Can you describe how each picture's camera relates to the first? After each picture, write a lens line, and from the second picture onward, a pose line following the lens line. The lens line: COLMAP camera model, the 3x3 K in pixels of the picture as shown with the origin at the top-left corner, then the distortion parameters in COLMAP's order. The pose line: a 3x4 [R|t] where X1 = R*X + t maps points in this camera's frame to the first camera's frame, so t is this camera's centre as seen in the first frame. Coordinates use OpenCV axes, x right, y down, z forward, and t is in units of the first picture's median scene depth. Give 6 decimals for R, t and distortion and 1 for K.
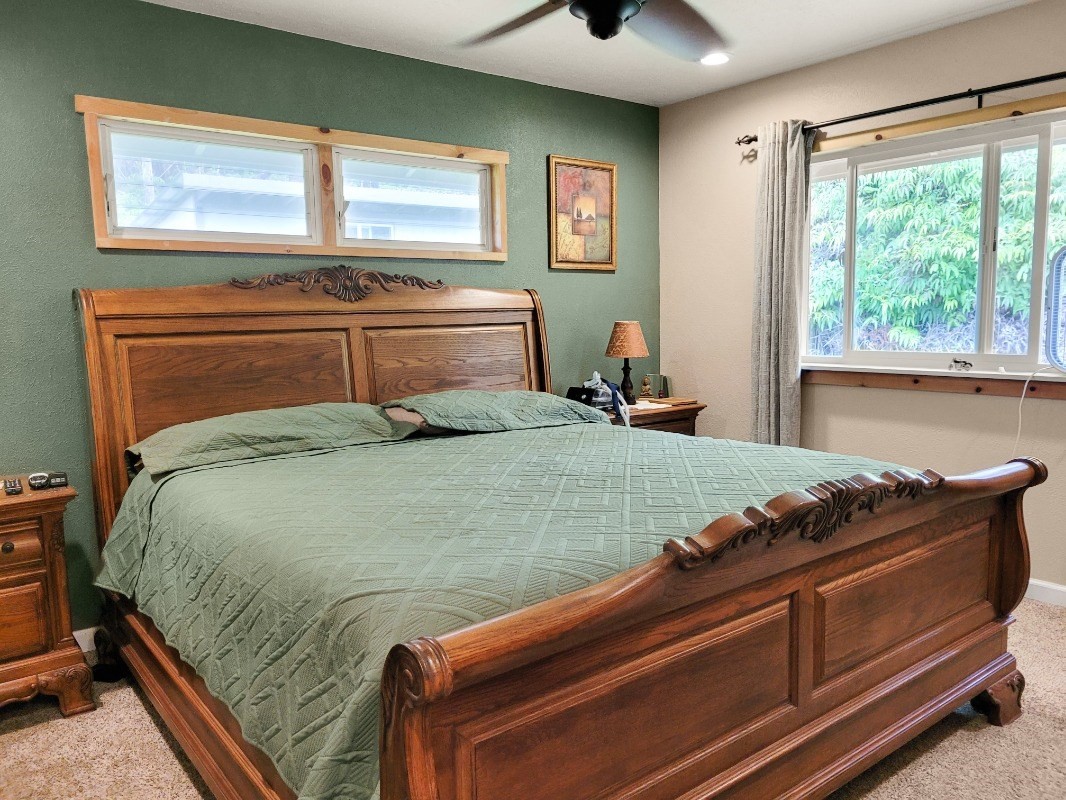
lens RADIAL K [[803.2, 0, 533.4], [0, 803.2, 401.2], [0, 0, 1]] dist [0.030574, -0.012308]
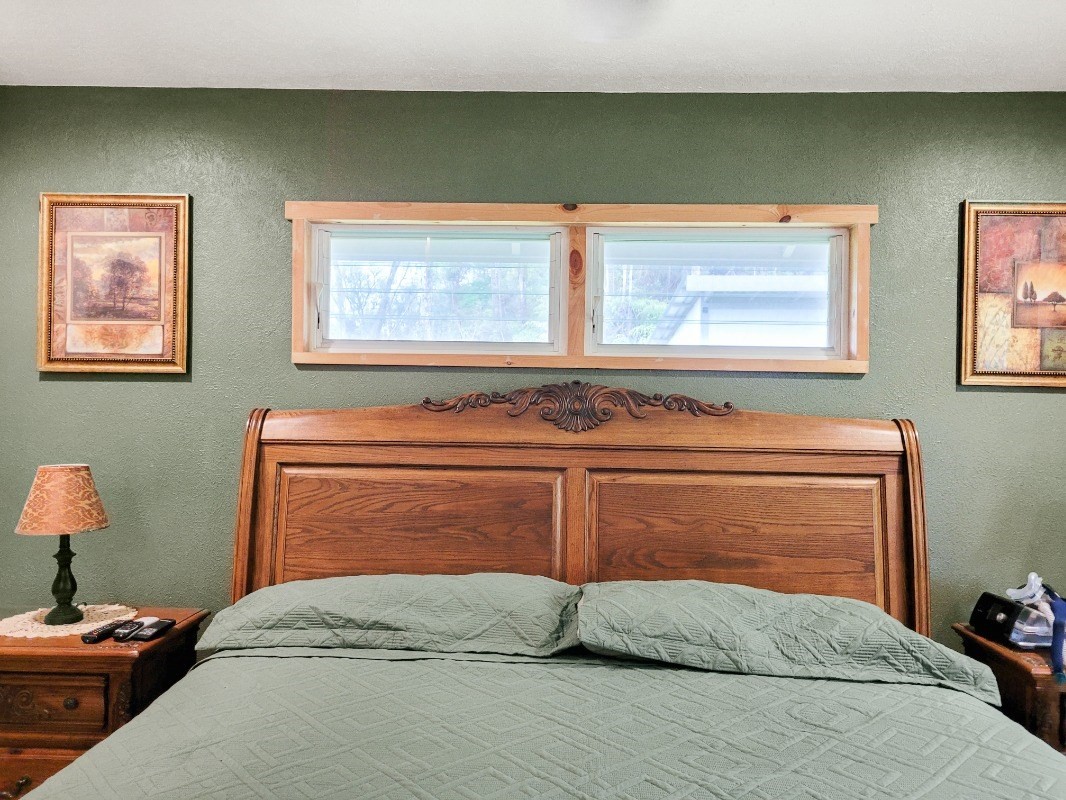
lens RADIAL K [[803.2, 0, 531.5], [0, 803.2, 399.3], [0, 0, 1]] dist [0.030574, -0.012308]
pose [[0.762827, 0.027843, -0.646003, 0.202081], [-0.104682, 0.991210, -0.080892, -0.087405], [0.638073, 0.129331, 0.759036, 0.411030]]
